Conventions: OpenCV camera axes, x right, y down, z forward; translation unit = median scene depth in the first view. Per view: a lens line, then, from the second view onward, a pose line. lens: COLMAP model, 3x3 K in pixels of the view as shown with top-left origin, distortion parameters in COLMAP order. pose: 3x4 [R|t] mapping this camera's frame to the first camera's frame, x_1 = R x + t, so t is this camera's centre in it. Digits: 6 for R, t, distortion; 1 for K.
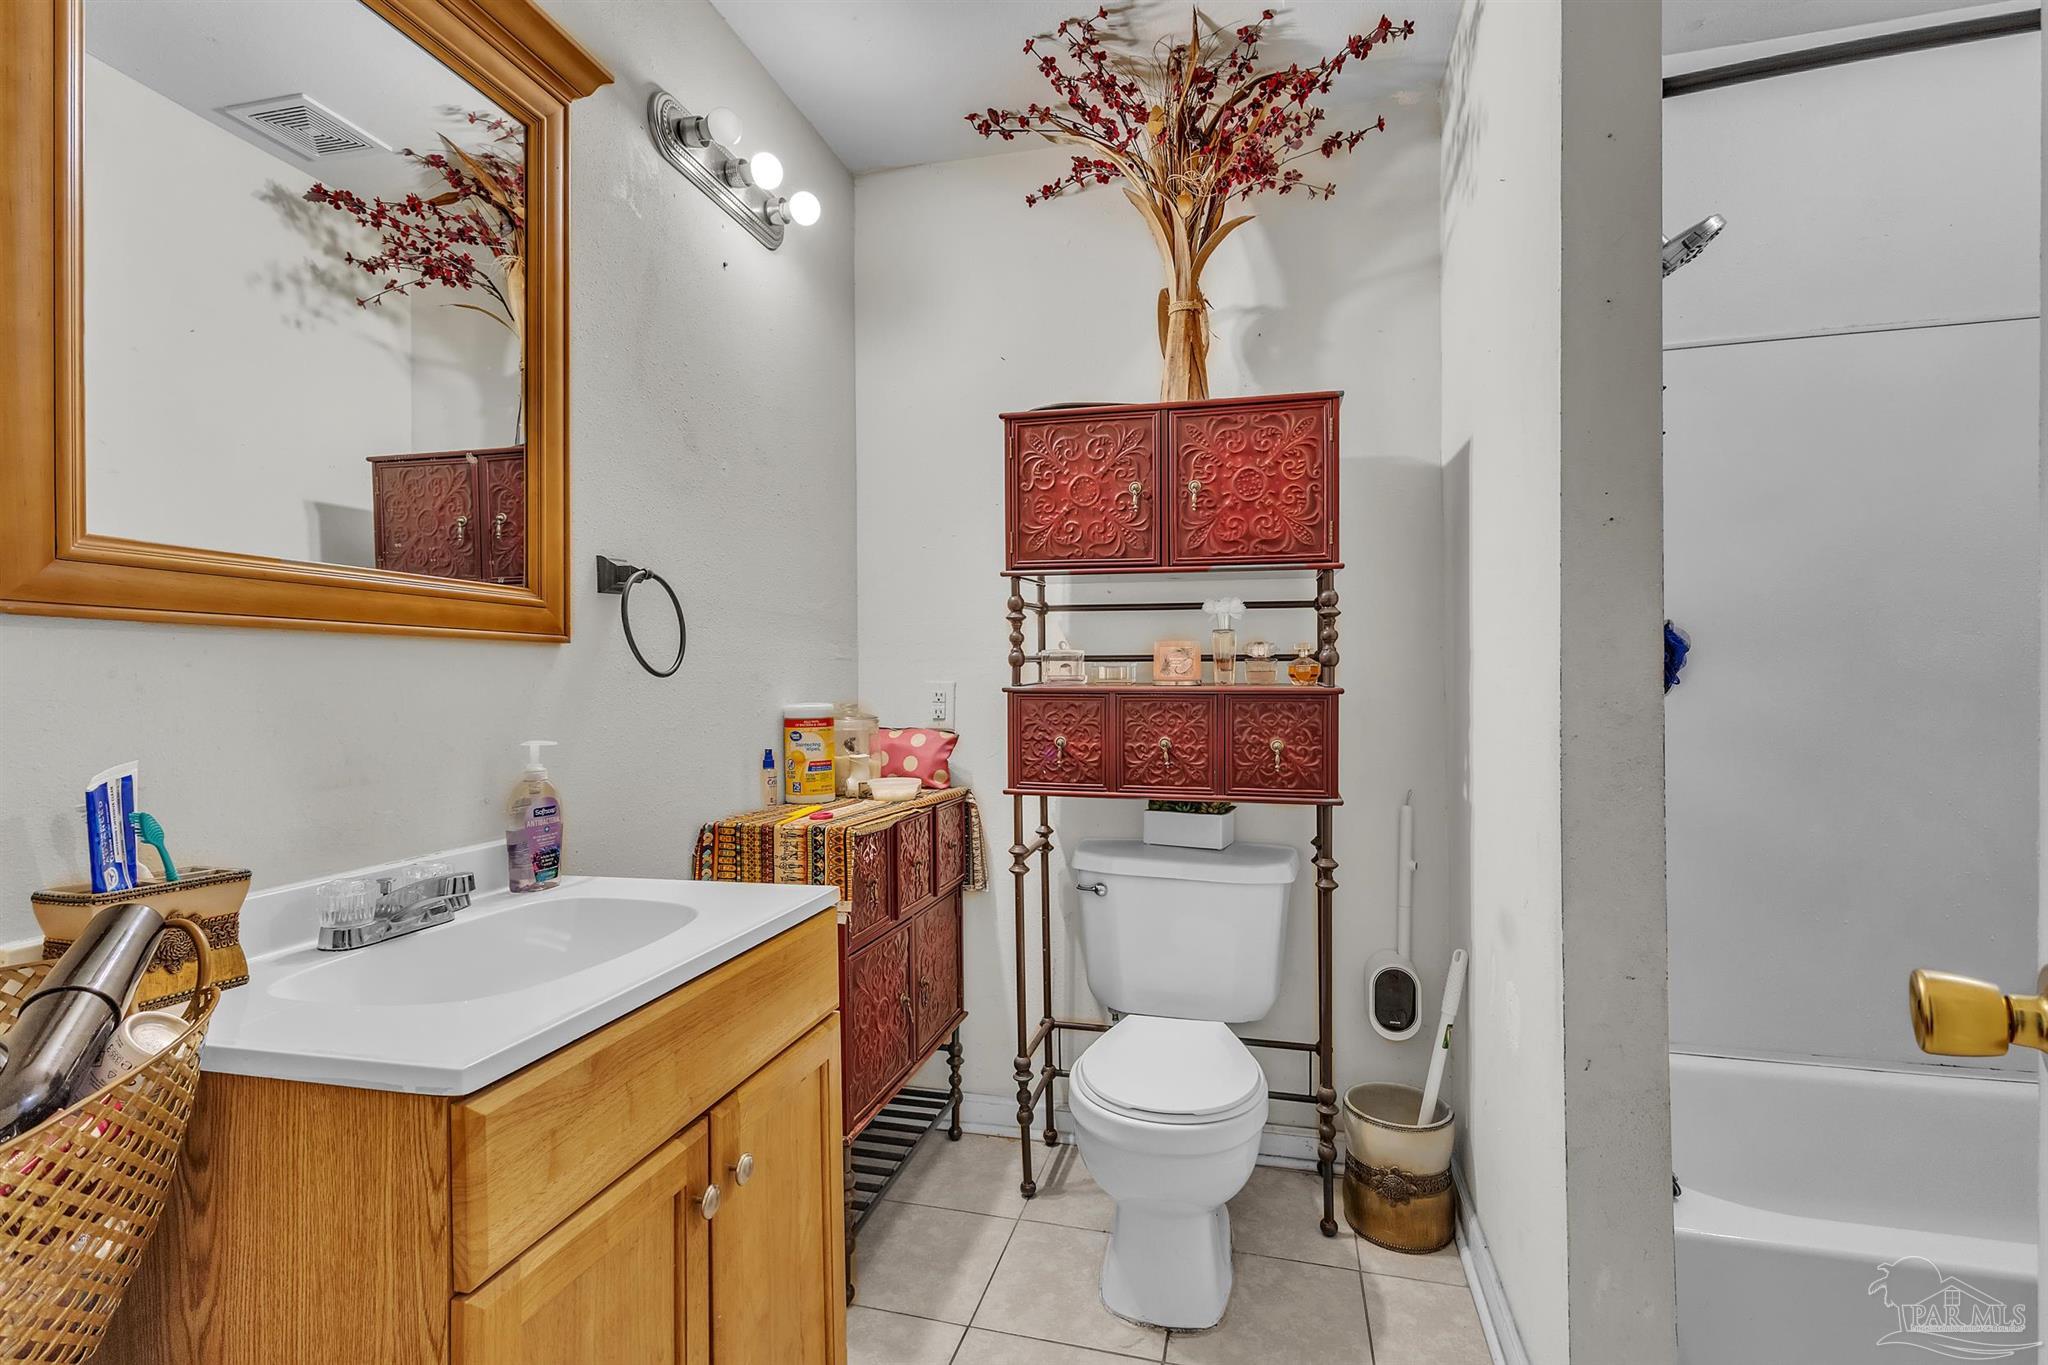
lens RADIAL K [[960.0, 0, 1019.6], [0, 960.0, 684.8], [0, 0, 1]] dist [0.001393, 0.001649]
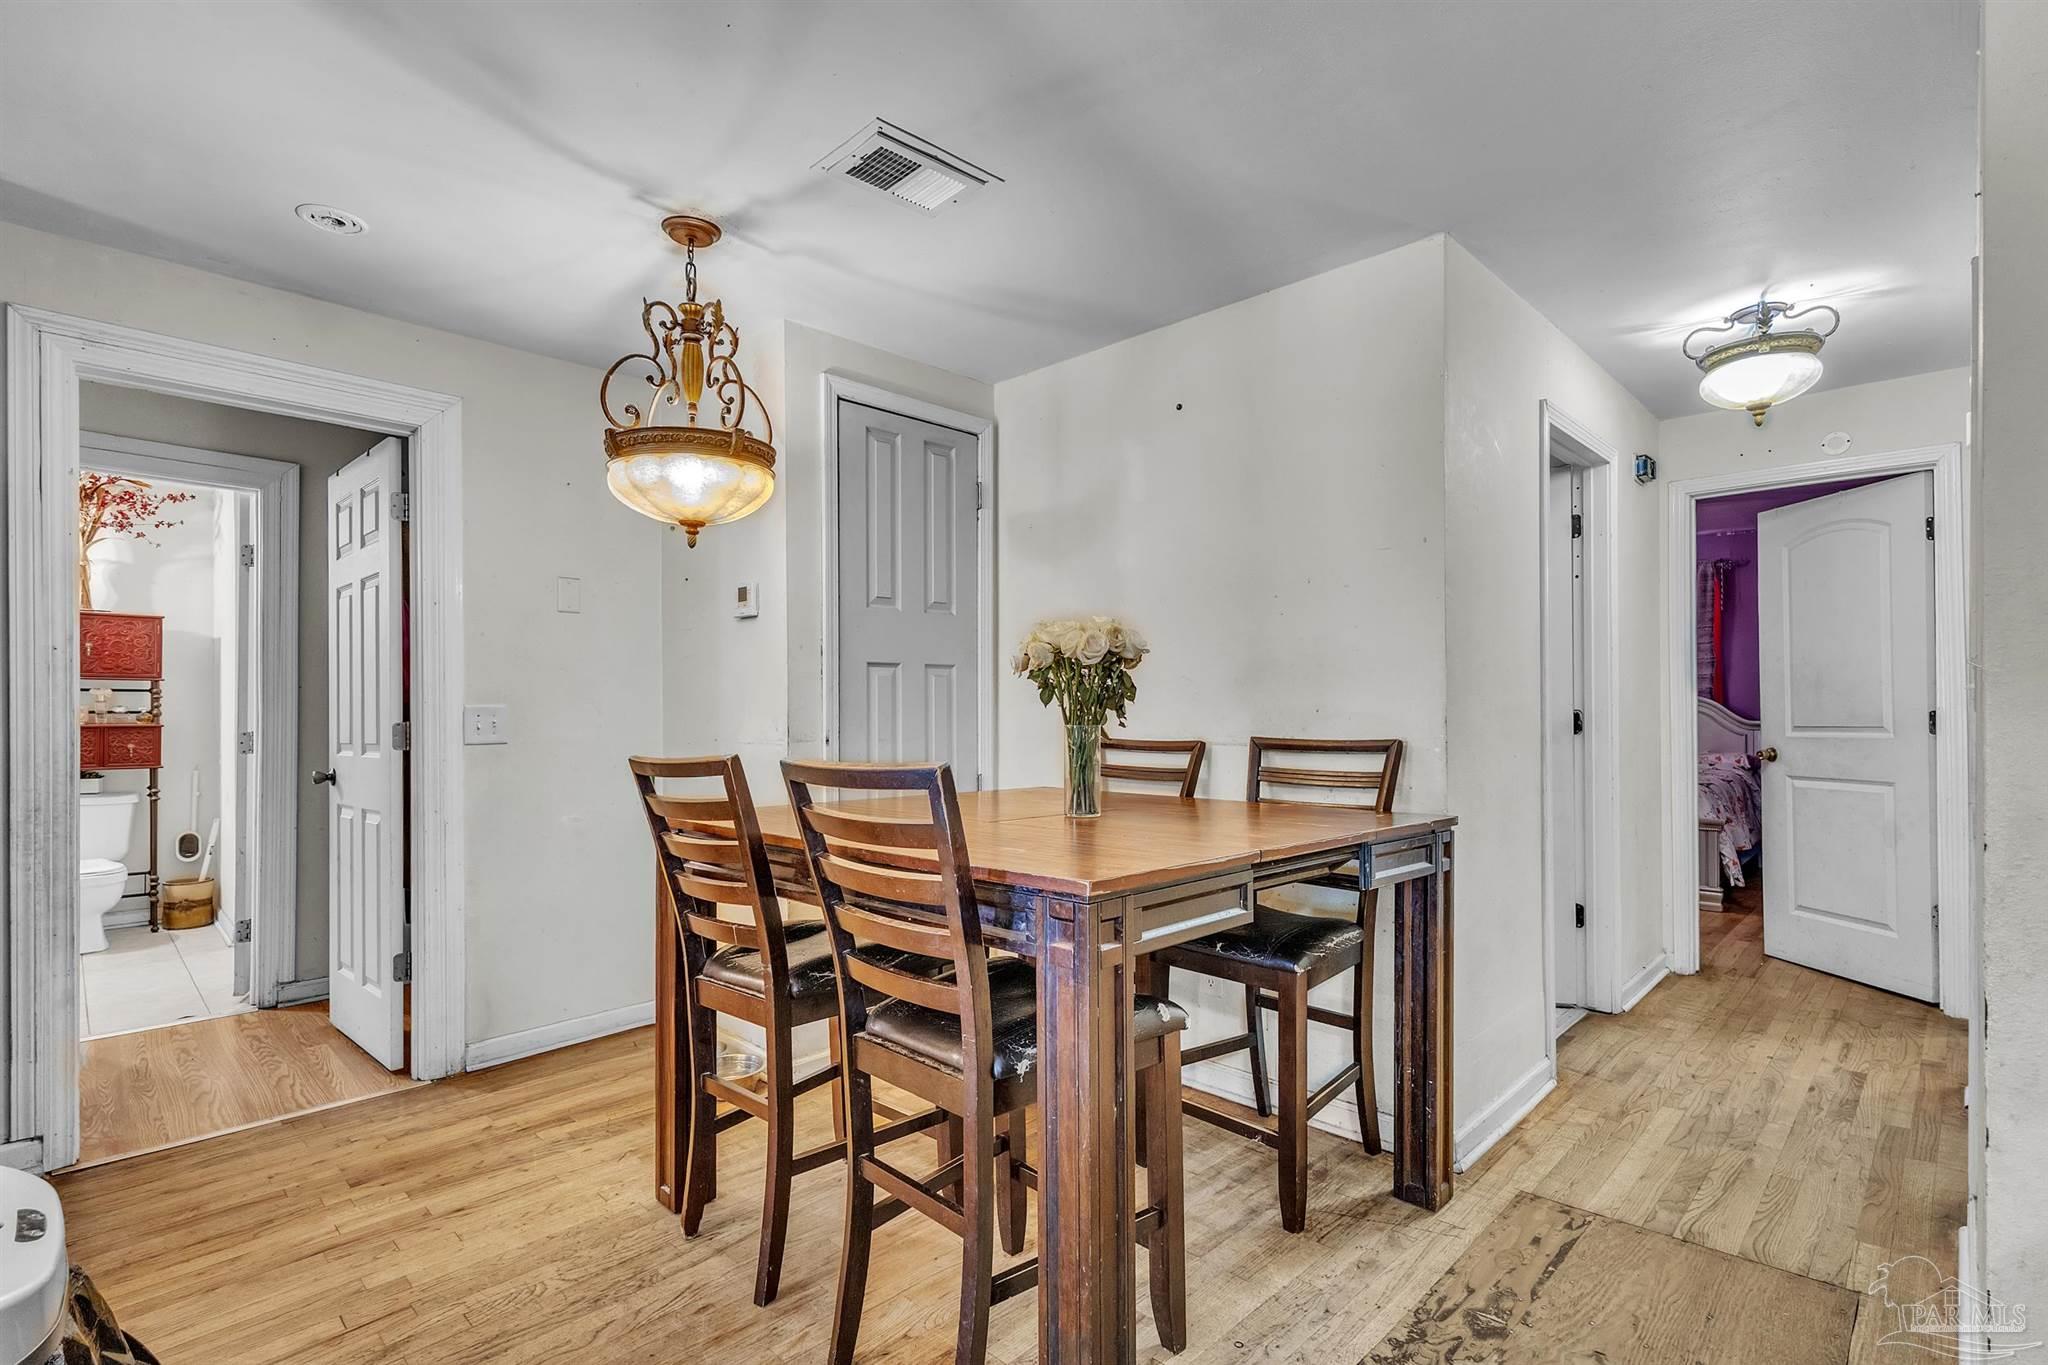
lens RADIAL K [[960.0, 0, 1017.6], [0, 960.0, 696.3], [0, 0, 1]] dist [0.001393, 0.001649]
pose [[0.504253, 0.008133, 0.863518, -0.767006], [0.002479, 0.999938, -0.010865, -0.039695], [-0.863552, 0.007620, 0.504202, -2.373014]]
